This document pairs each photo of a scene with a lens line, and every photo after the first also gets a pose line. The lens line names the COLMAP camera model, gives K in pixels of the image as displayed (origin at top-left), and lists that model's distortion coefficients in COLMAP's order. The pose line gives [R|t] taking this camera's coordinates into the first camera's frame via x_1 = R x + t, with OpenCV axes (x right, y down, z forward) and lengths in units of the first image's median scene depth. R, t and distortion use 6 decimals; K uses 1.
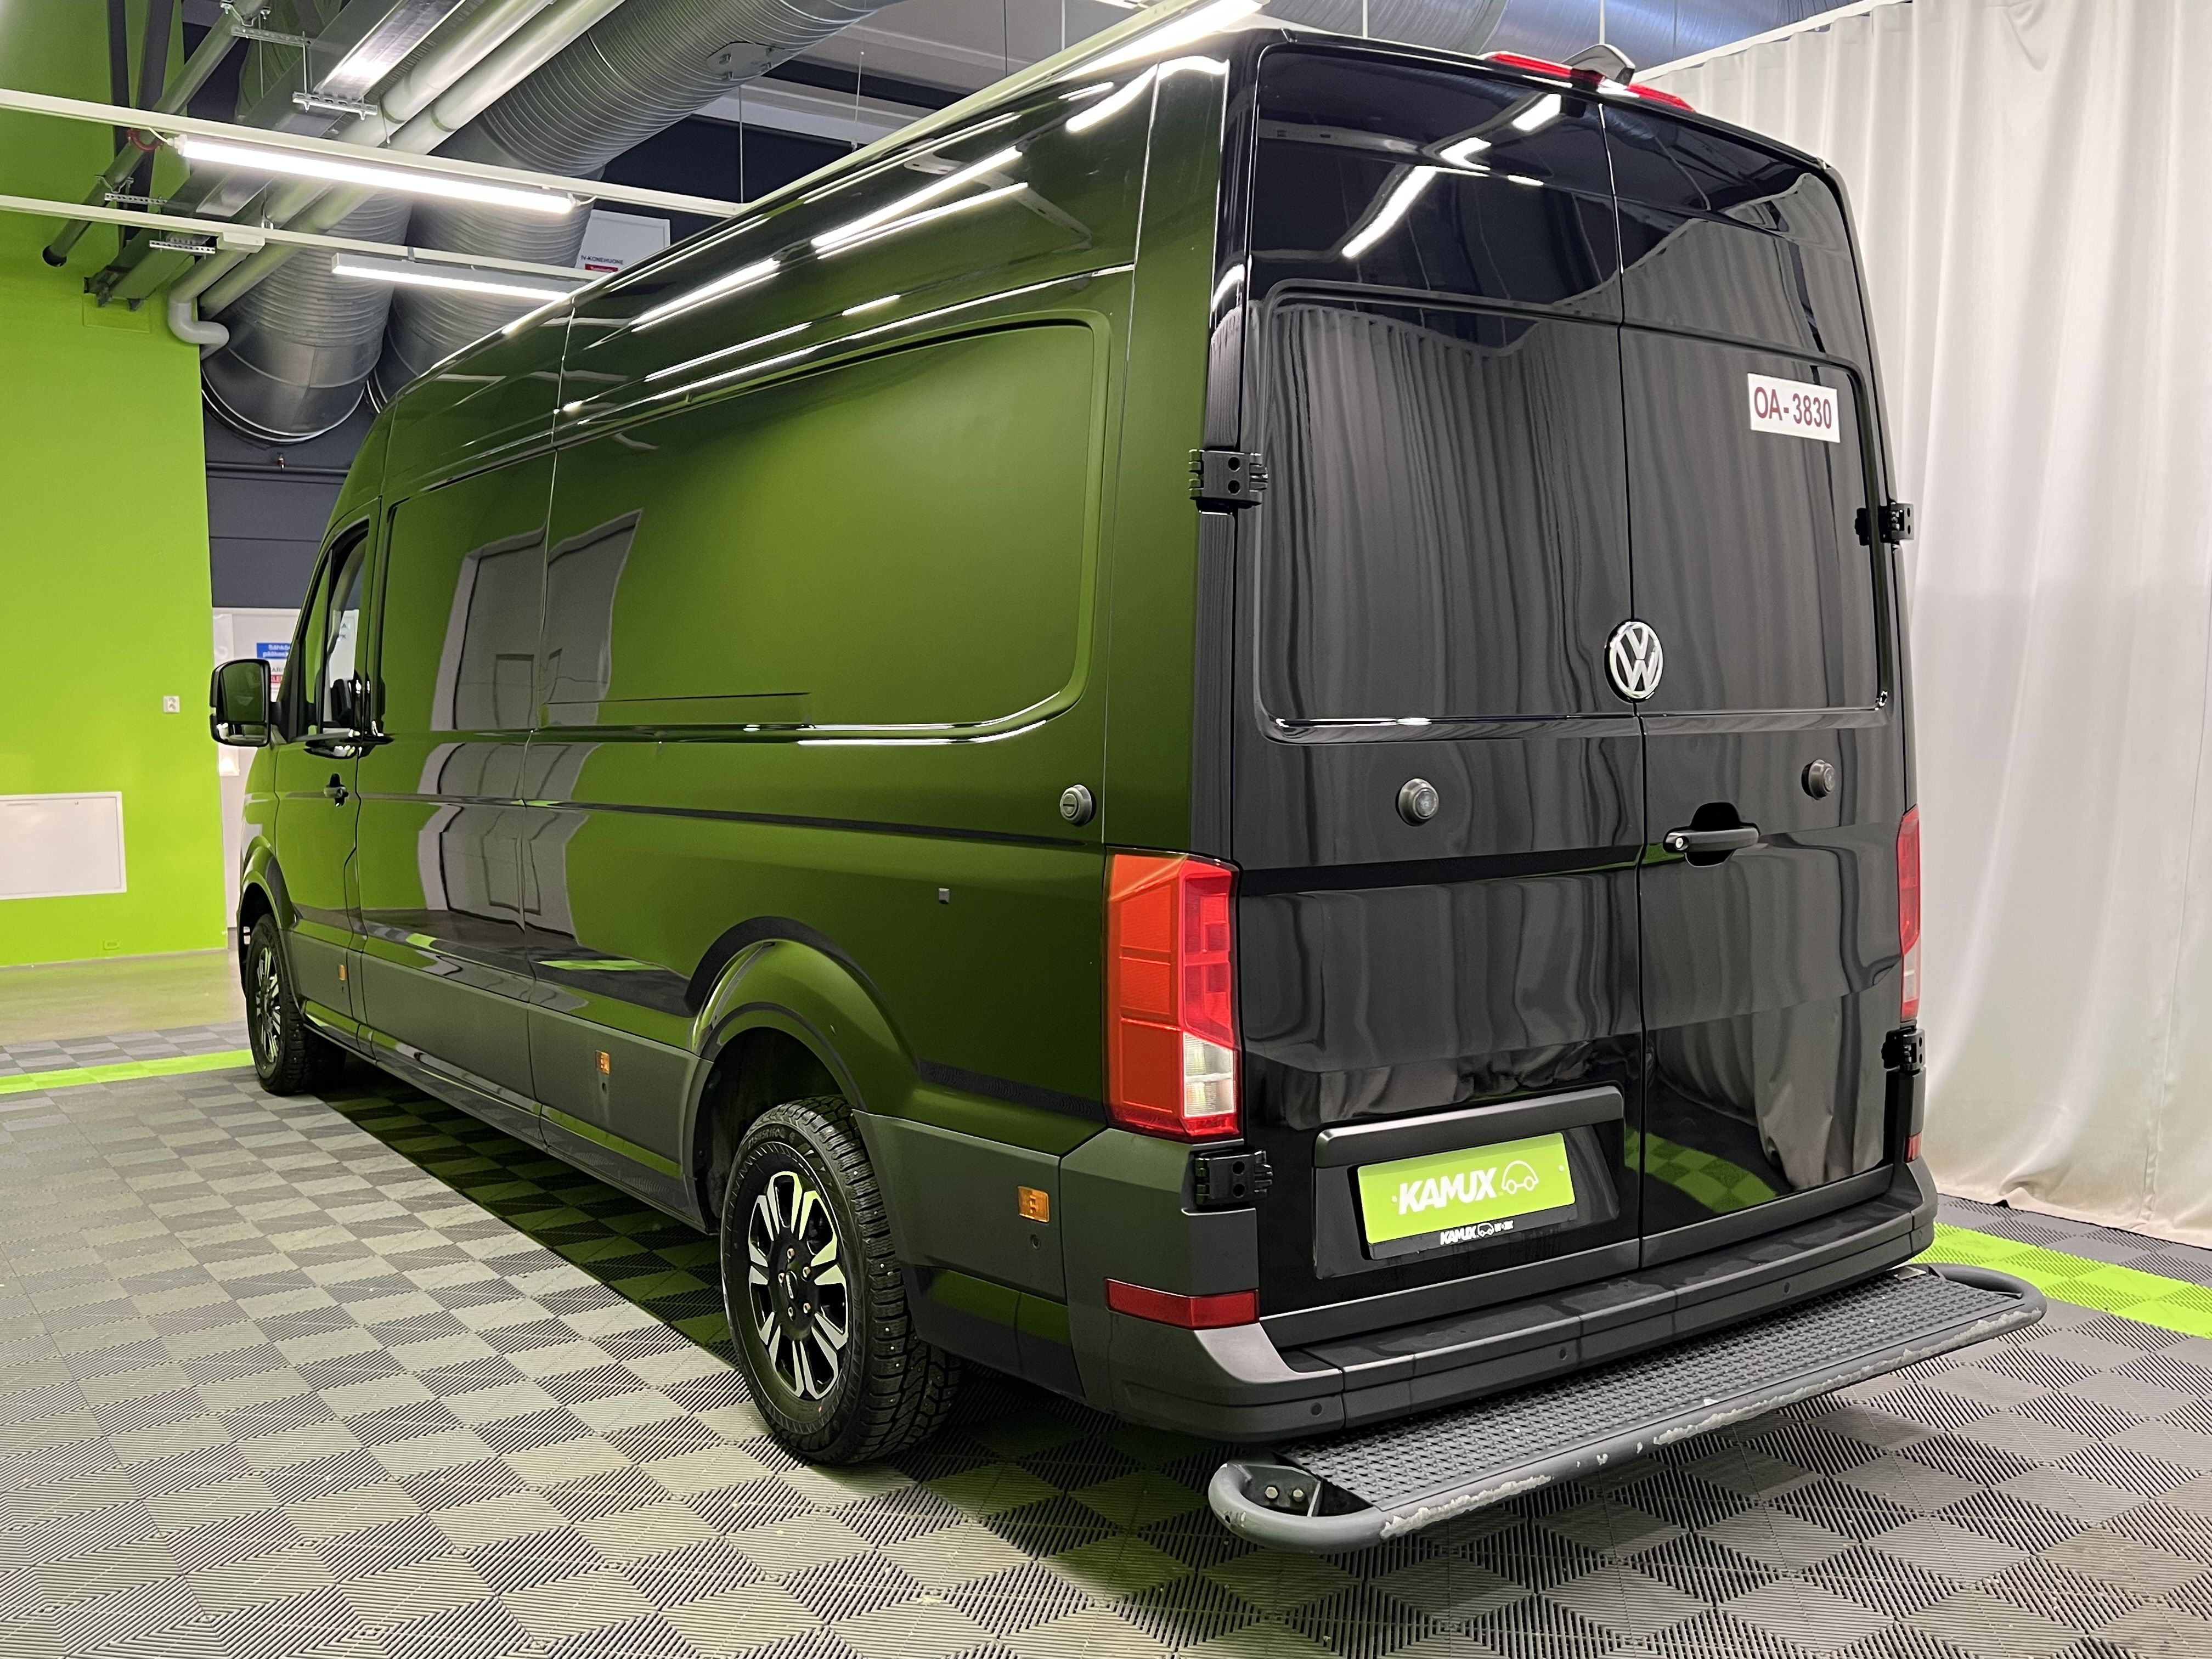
lens RADIAL K [[1964.7, 0, 1106.0], [0, 1964.7, 829.5], [0, 0, 1]] dist [0.129043, -0.280840]
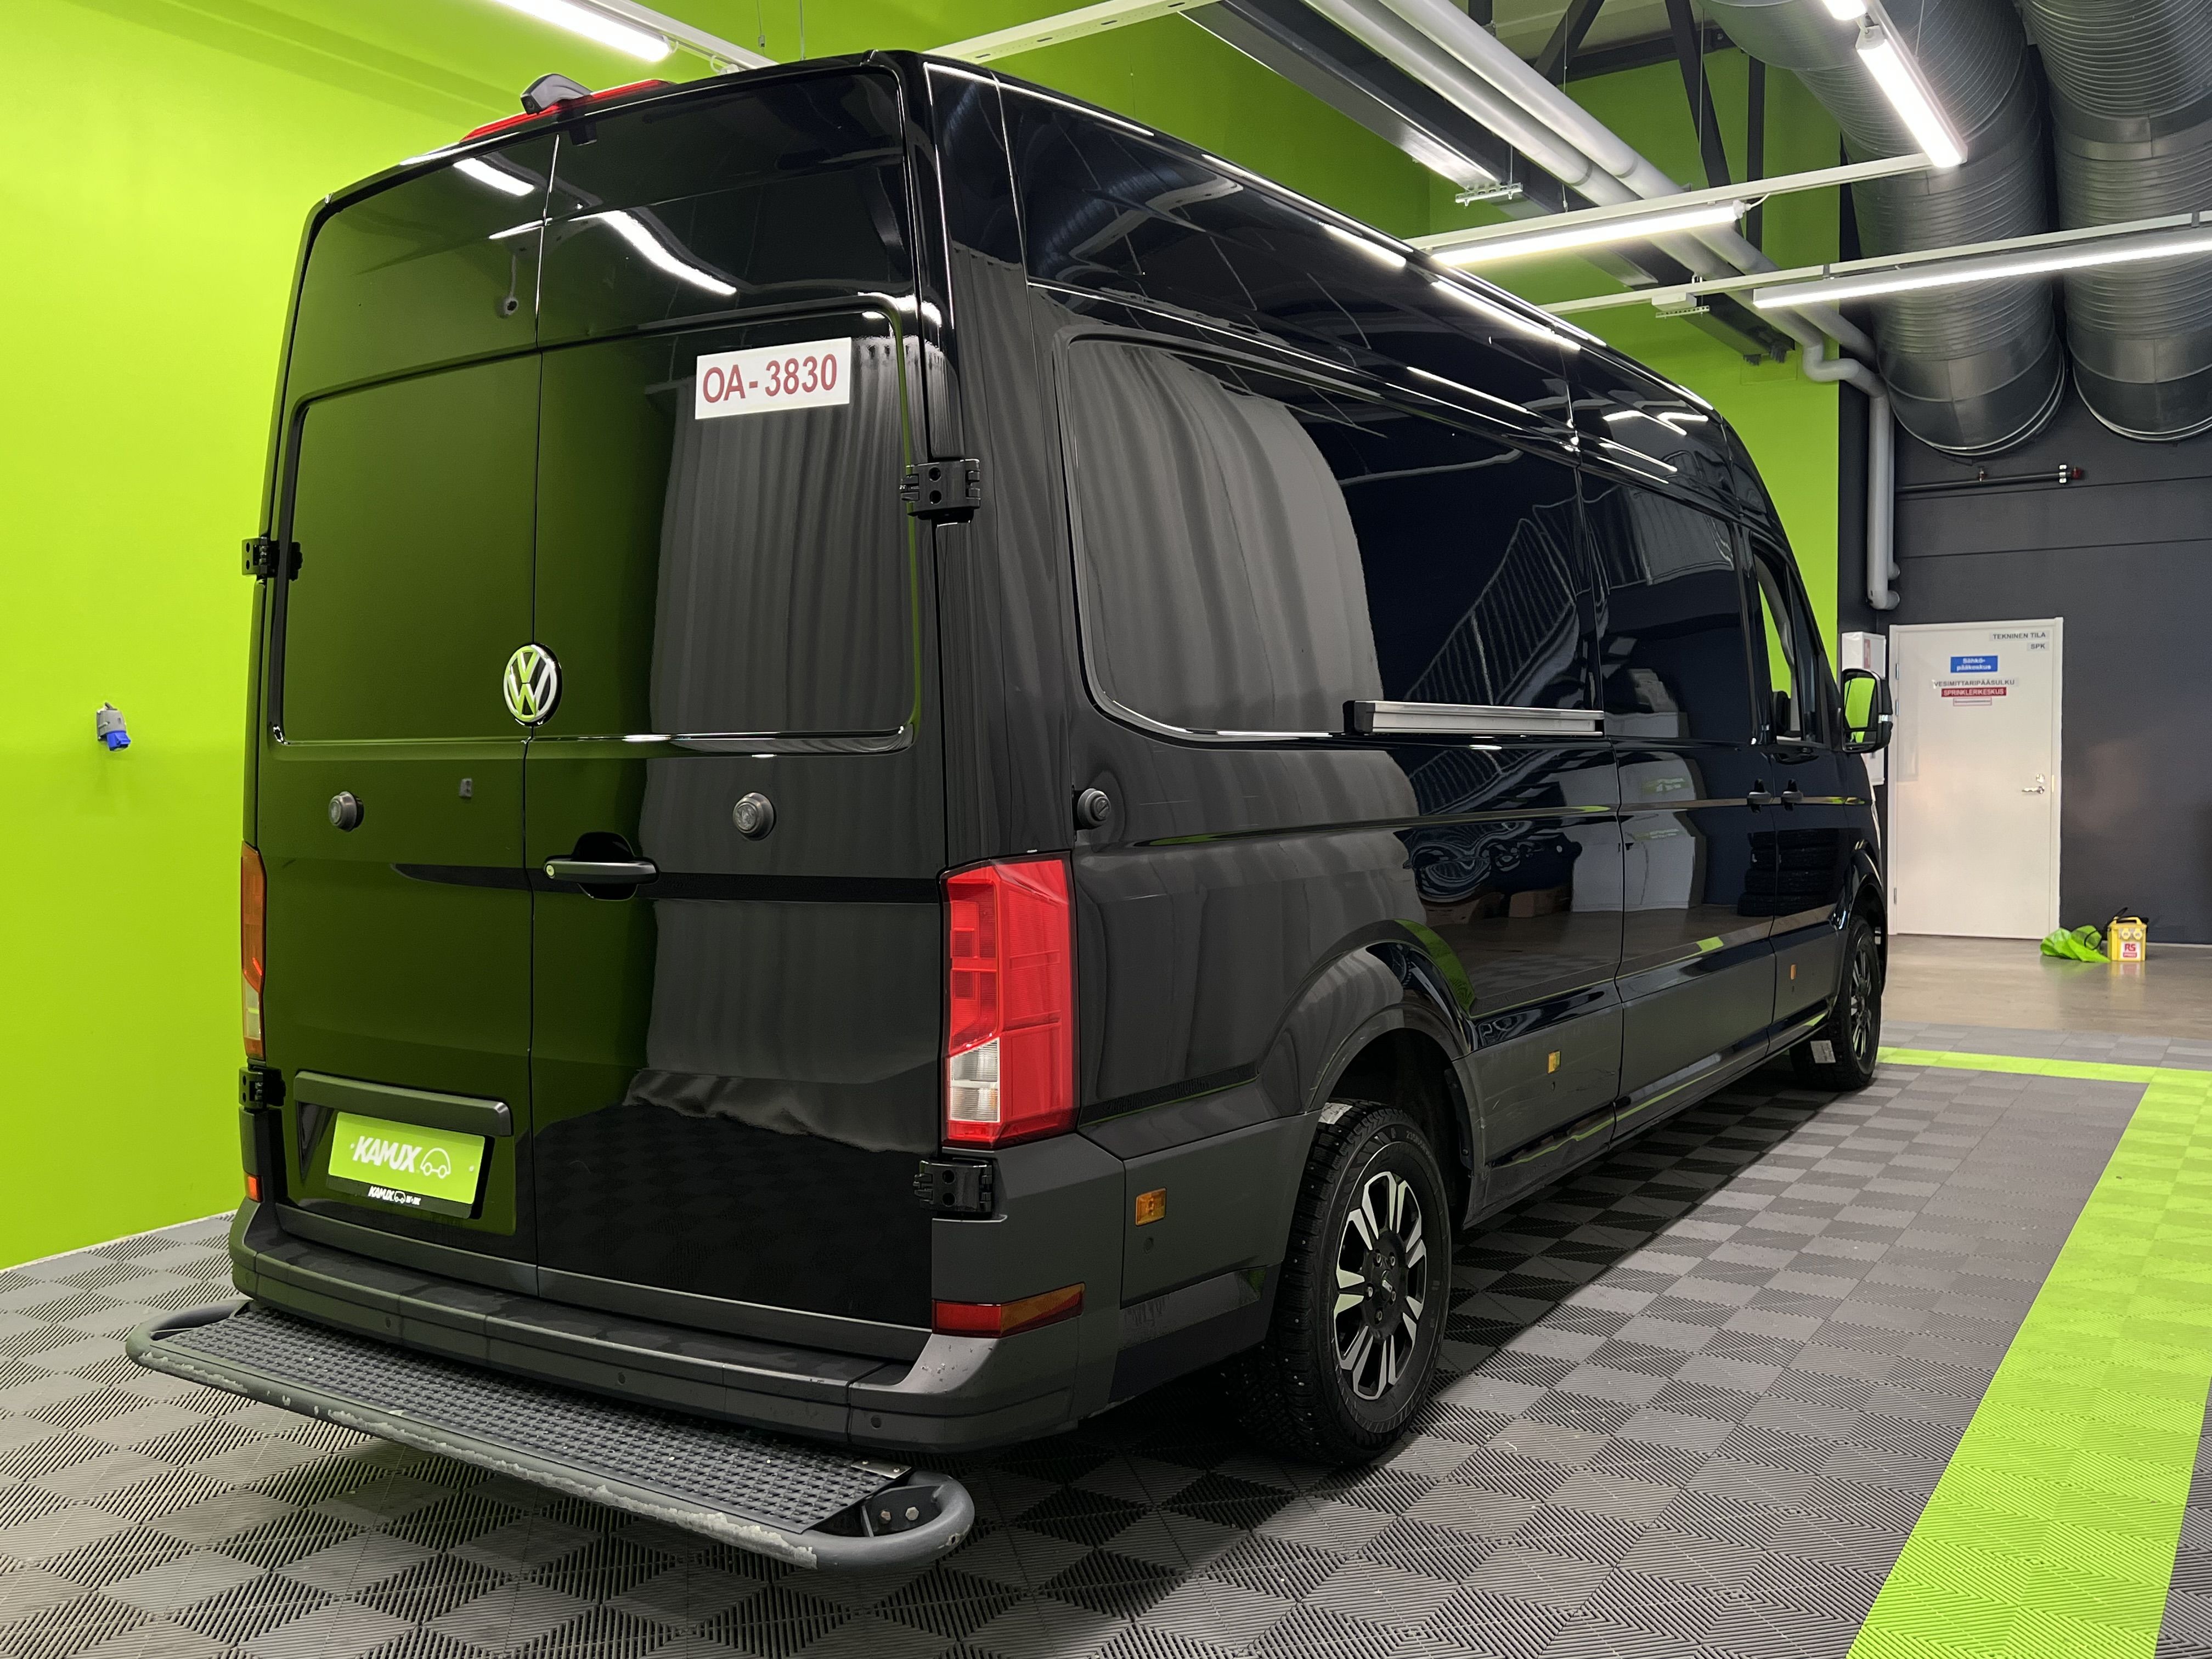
lens RADIAL K [[1898.0, 0, 1103.1], [0, 1898.0, 811.2], [0, 0, 1]] dist [0.135942, -0.329366]
pose [[0.362093, 0.039654, -0.931298, 1.291622], [-0.049767, 0.998492, 0.023165, -0.058711], [0.930812, 0.037960, 0.363521, 0.931985]]
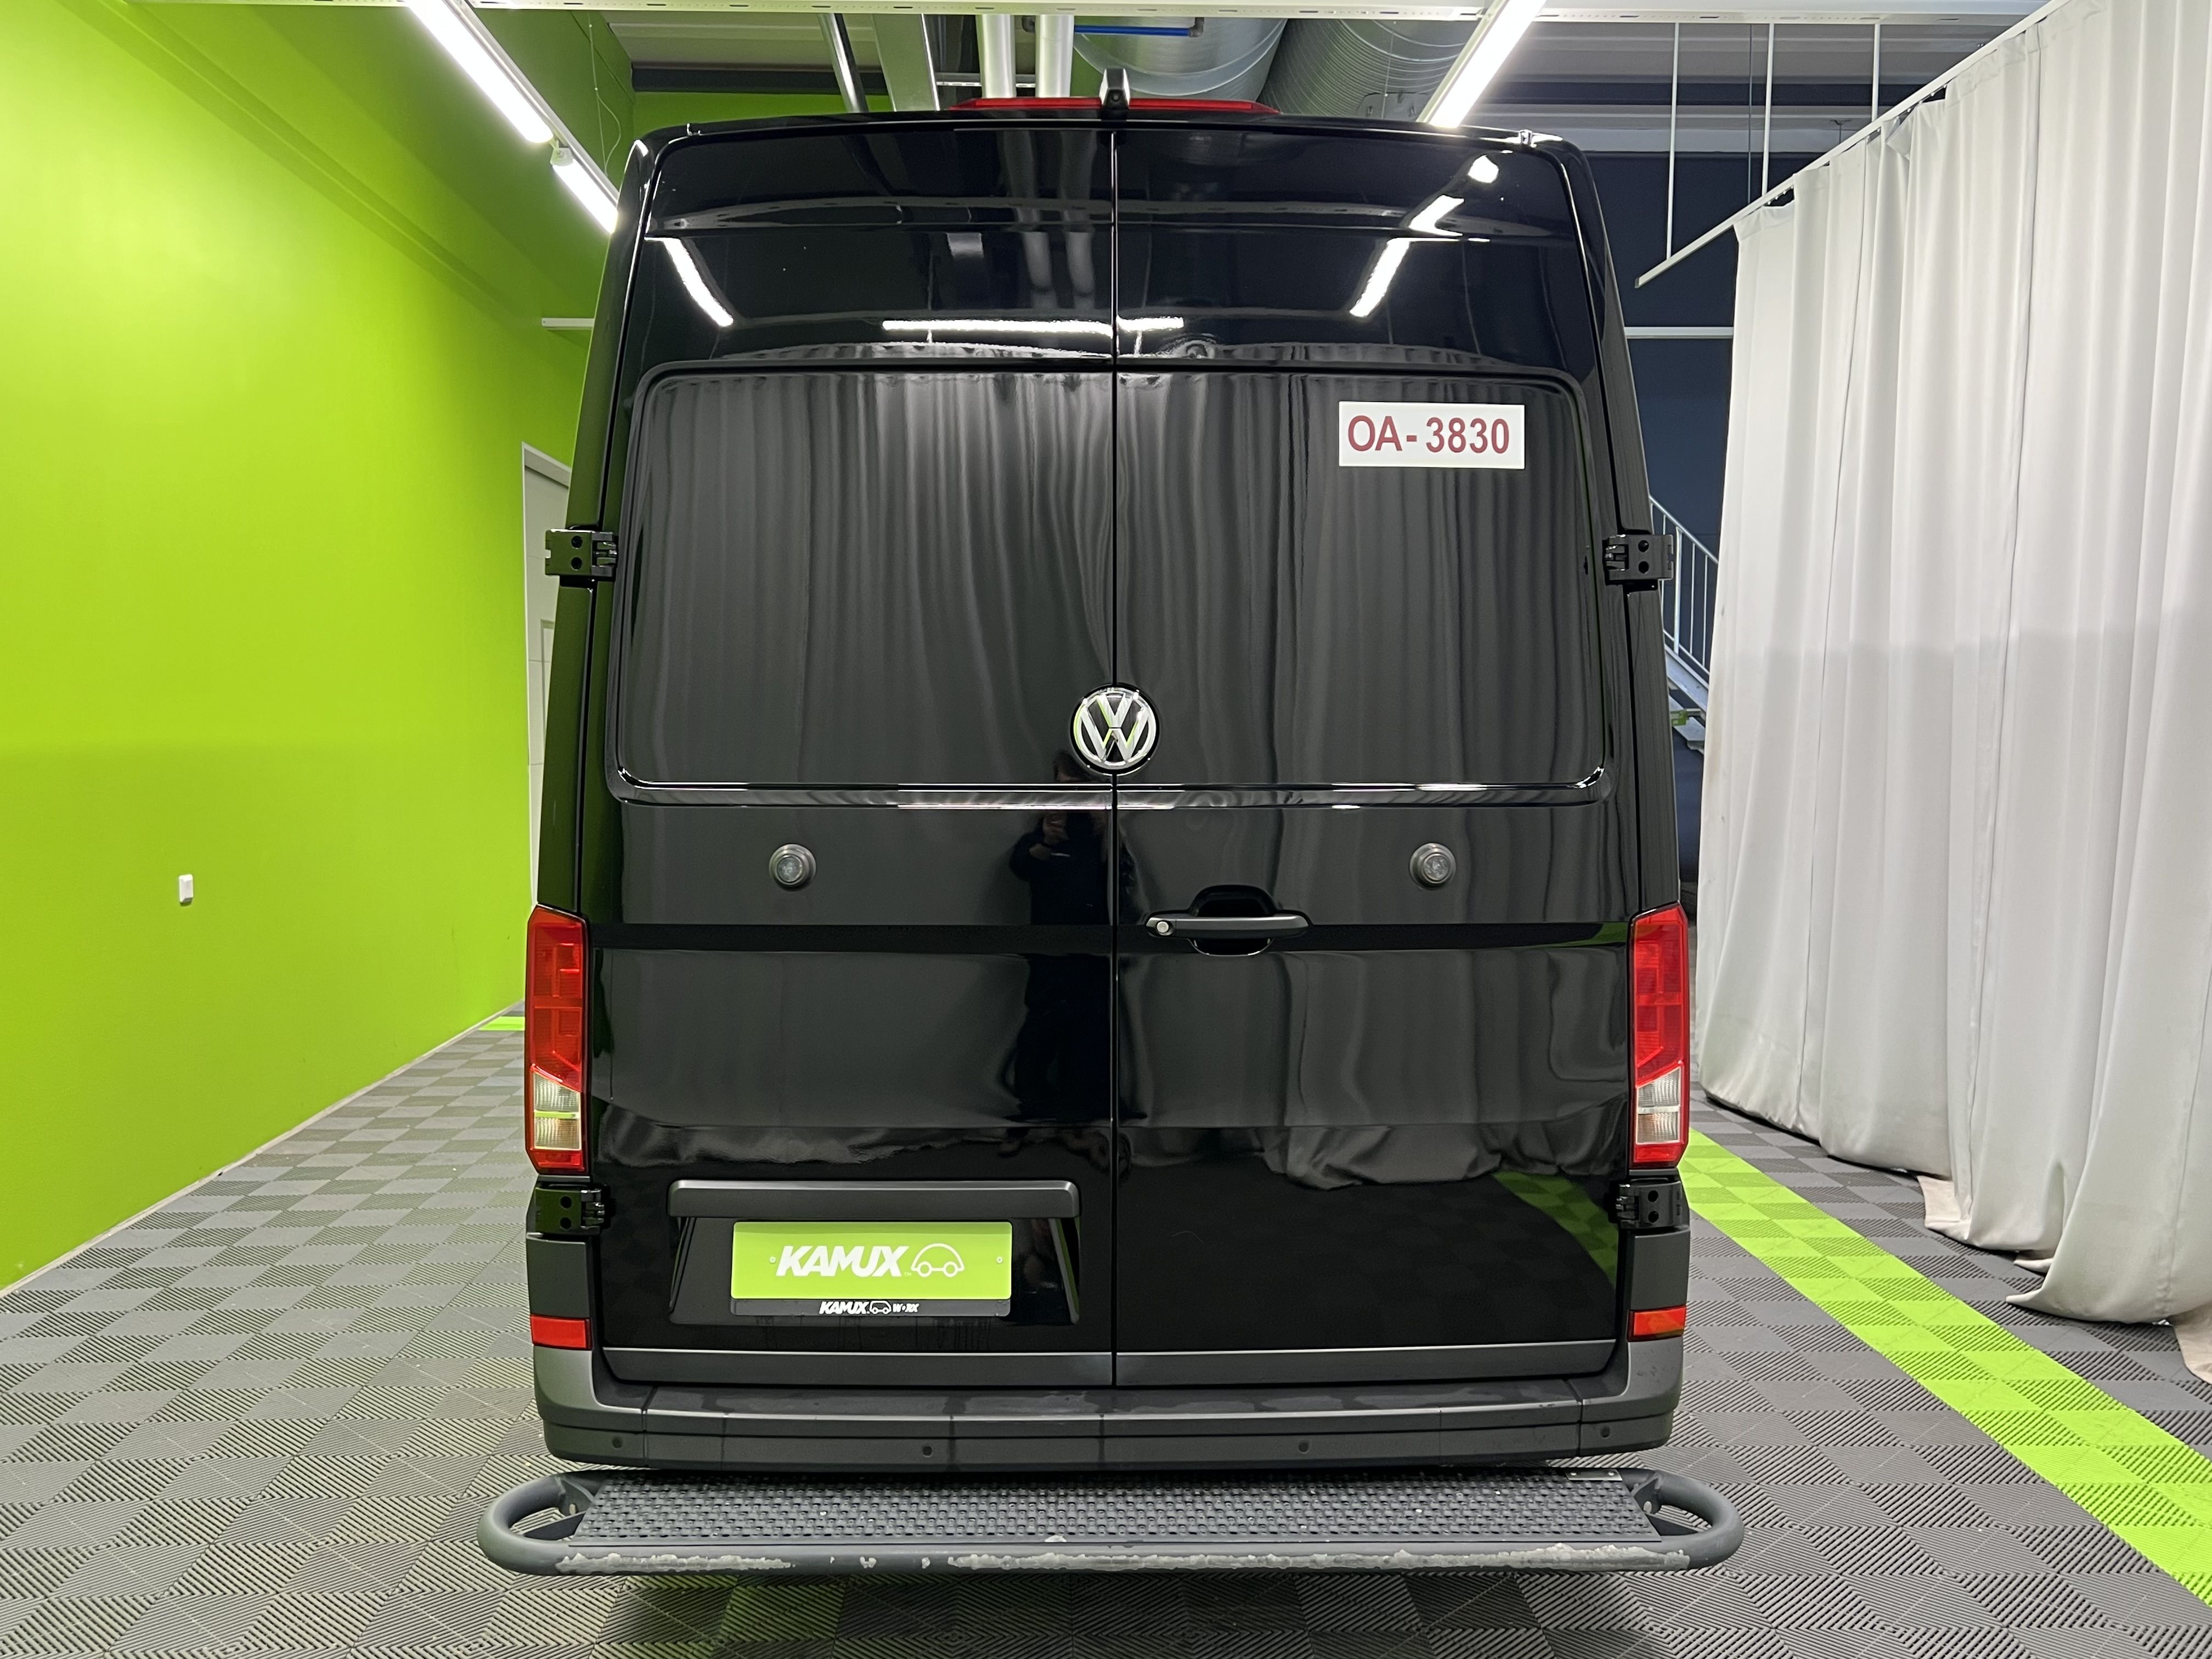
lens RADIAL K [[1898.0, 0, 1103.1], [0, 1898.0, 811.2], [0, 0, 1]] dist [0.135942, -0.329366]
pose [[0.827345, 0.043019, -0.560044, 0.774133], [-0.045990, 0.998903, 0.008788, -0.054724], [0.559808, 0.018486, 0.828416, 0.262765]]
